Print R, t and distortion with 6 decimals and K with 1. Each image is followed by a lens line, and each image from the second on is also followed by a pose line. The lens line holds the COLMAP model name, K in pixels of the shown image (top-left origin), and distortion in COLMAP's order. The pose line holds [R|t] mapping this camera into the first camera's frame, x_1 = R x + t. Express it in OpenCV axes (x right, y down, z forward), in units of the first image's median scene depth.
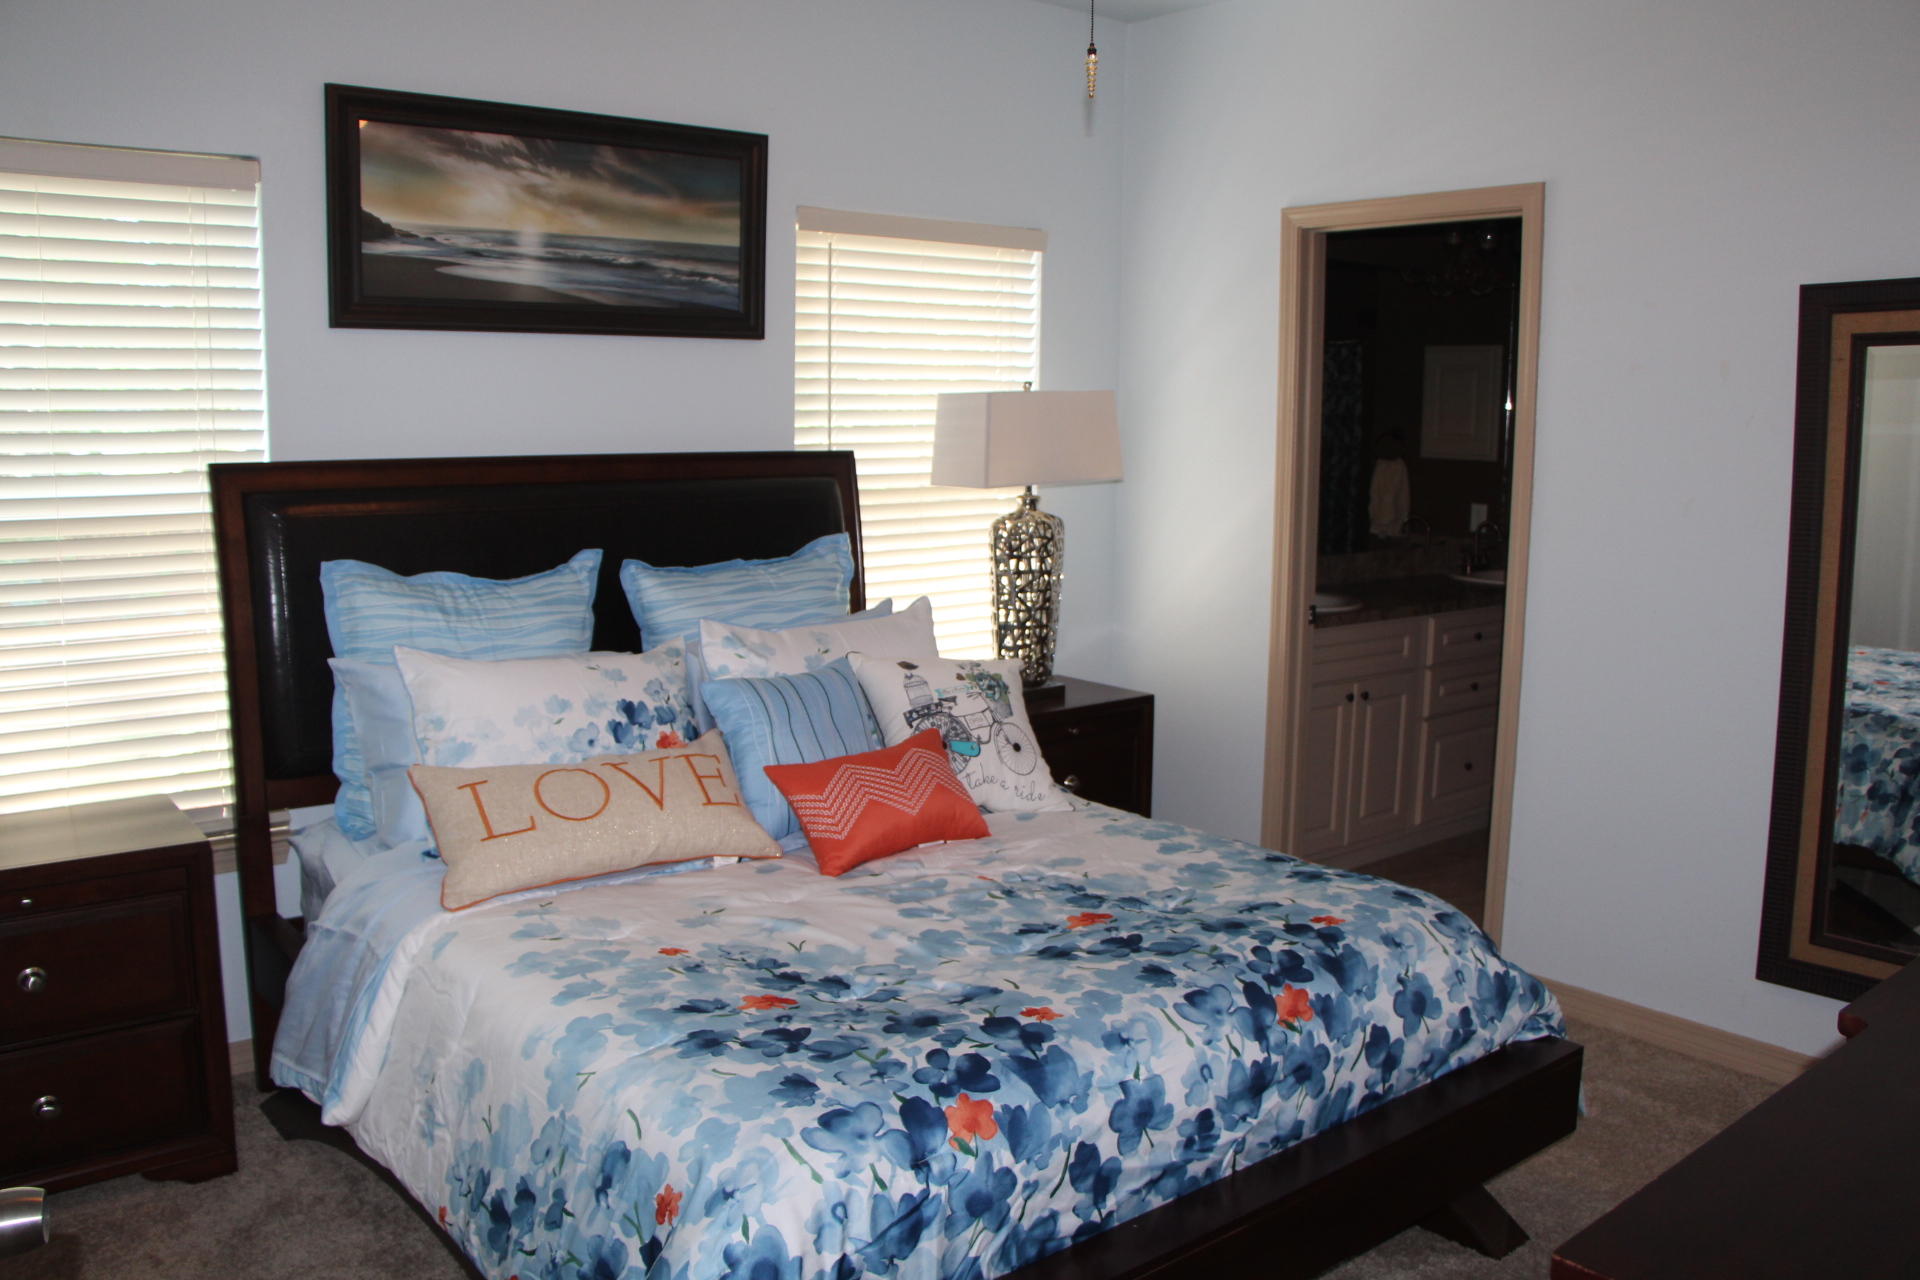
lens RADIAL K [[1591.0, 0, 960.1], [0, 1591.0, 642.1], [0, 0, 1]] dist [-0.176091, 0.132888]
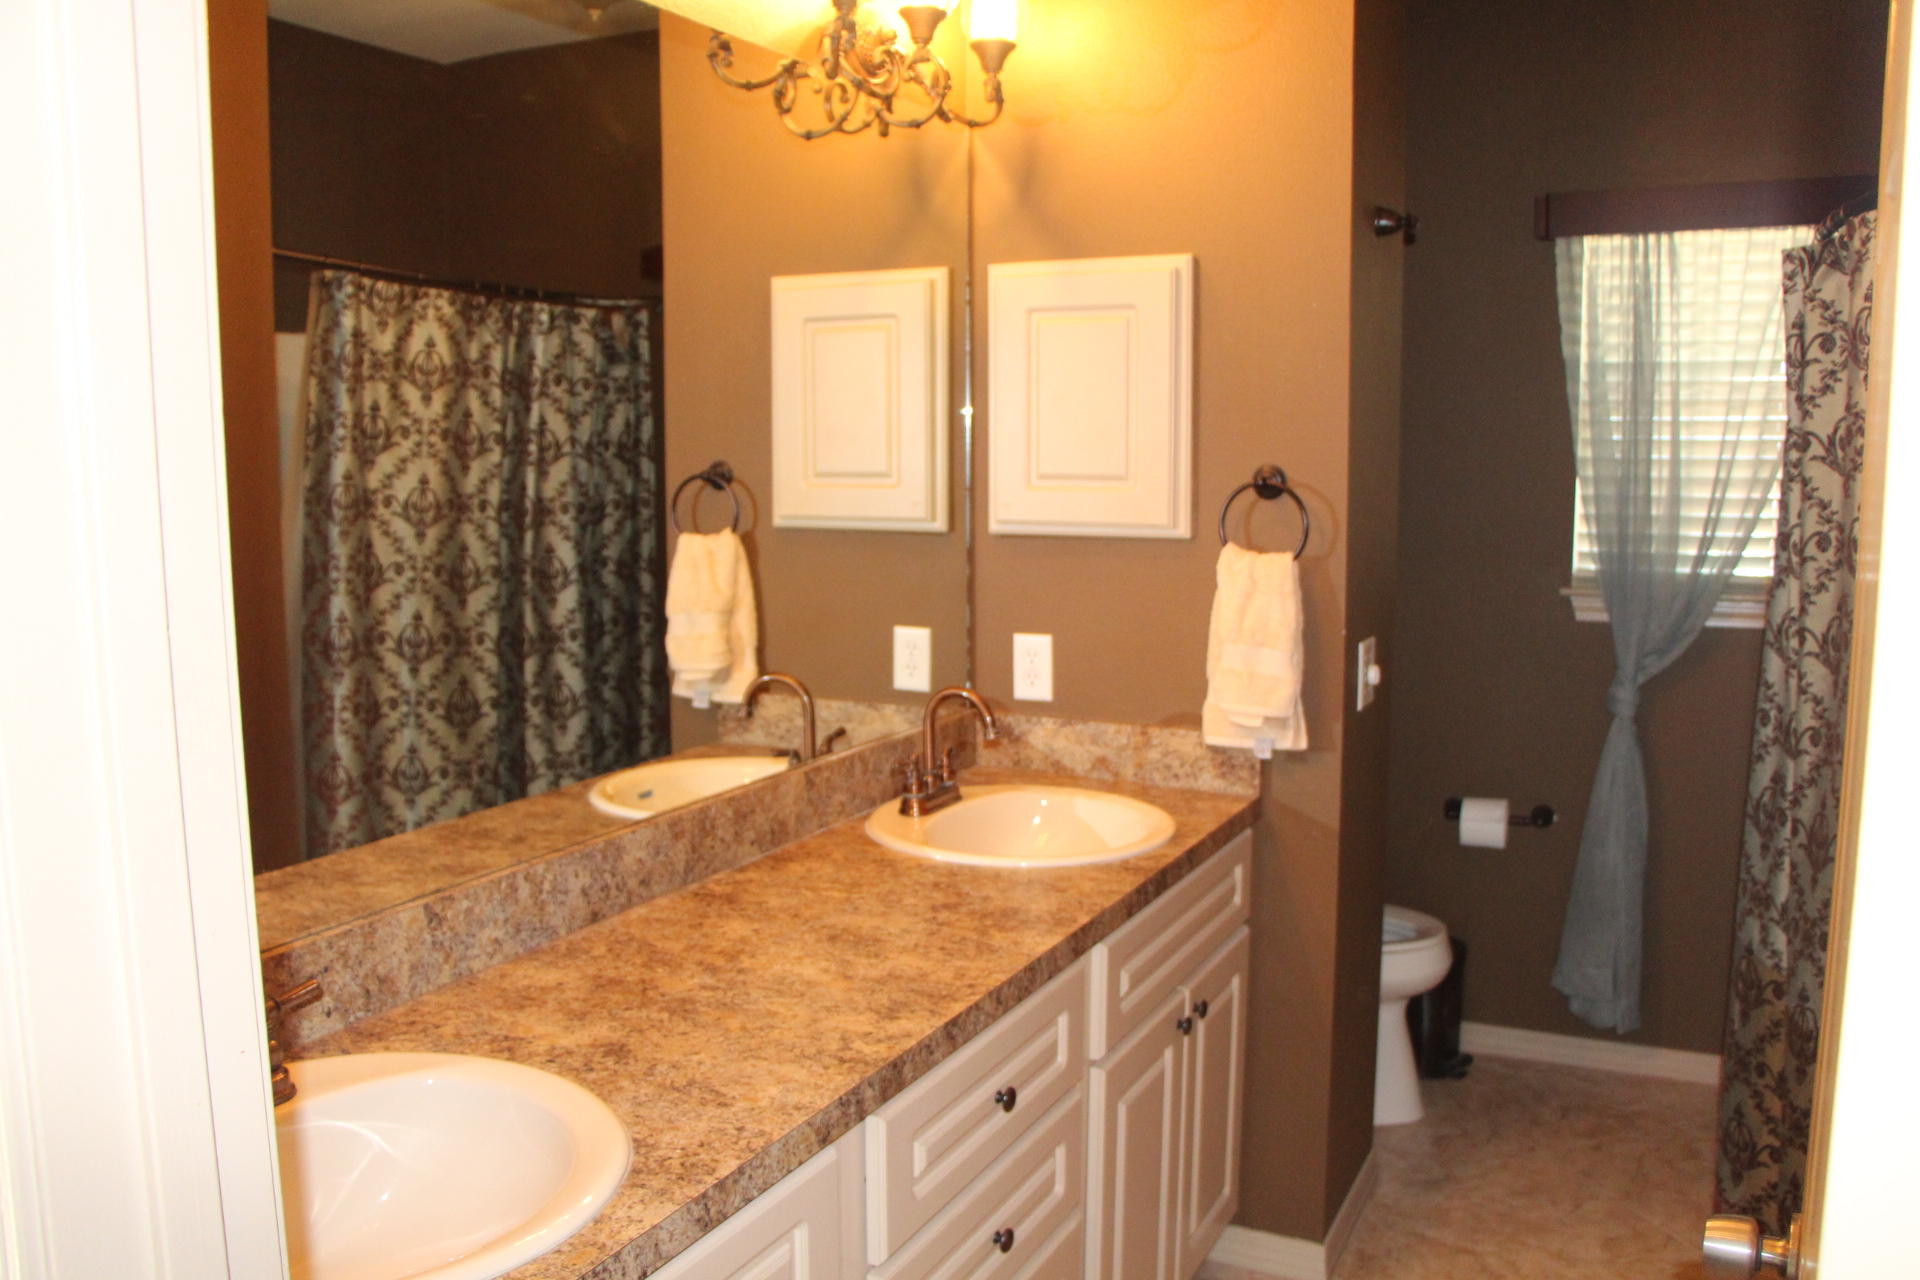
lens RADIAL K [[1591.0, 0, 966.1], [0, 1591.0, 638.2], [0, 0, 1]] dist [-0.176091, 0.132888]
pose [[0.913695, -0.059304, 0.402050, 0.135262], [0.065791, 0.997831, -0.002332, -0.070323], [-0.401040, 0.028582, 0.915615, 0.474905]]
